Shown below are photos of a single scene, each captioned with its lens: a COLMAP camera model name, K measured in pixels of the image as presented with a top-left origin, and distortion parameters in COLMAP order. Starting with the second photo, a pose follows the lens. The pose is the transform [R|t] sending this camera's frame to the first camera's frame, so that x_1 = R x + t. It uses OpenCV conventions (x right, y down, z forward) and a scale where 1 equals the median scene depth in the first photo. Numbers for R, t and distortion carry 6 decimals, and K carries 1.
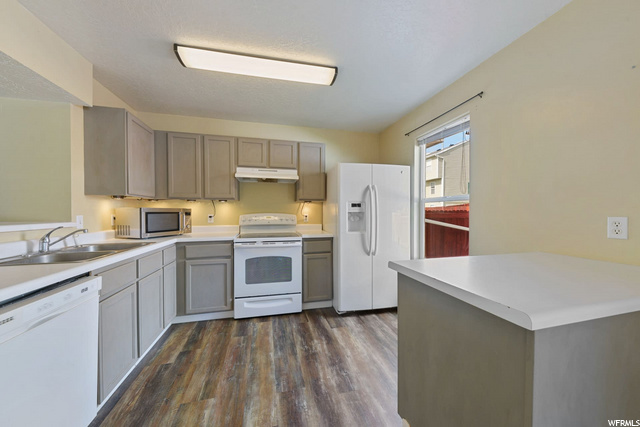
lens RADIAL K [[225.8, 0, 320.0], [0, 225.8, 213.5], [0, 0, 1]] dist [0.009625, -0.006238]
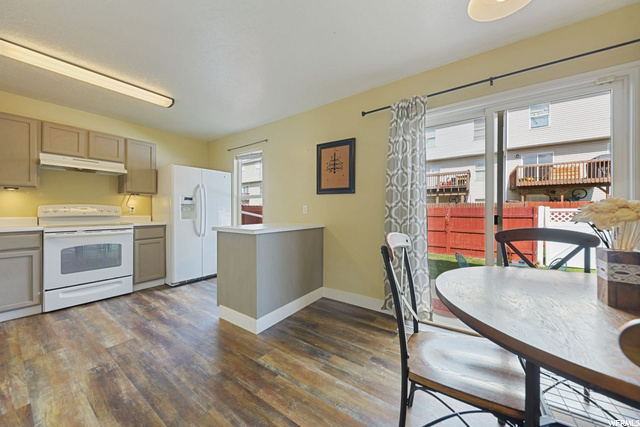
lens RADIAL K [[225.8, 0, 320.0], [0, 225.8, 213.5], [0, 0, 1]] dist [0.009625, -0.006238]
pose [[0.757517, -0.003344, 0.652807, -0.111114], [0.001475, 0.999993, 0.003411, 0.042792], [-0.652814, -0.001621, 0.757517, -0.462085]]
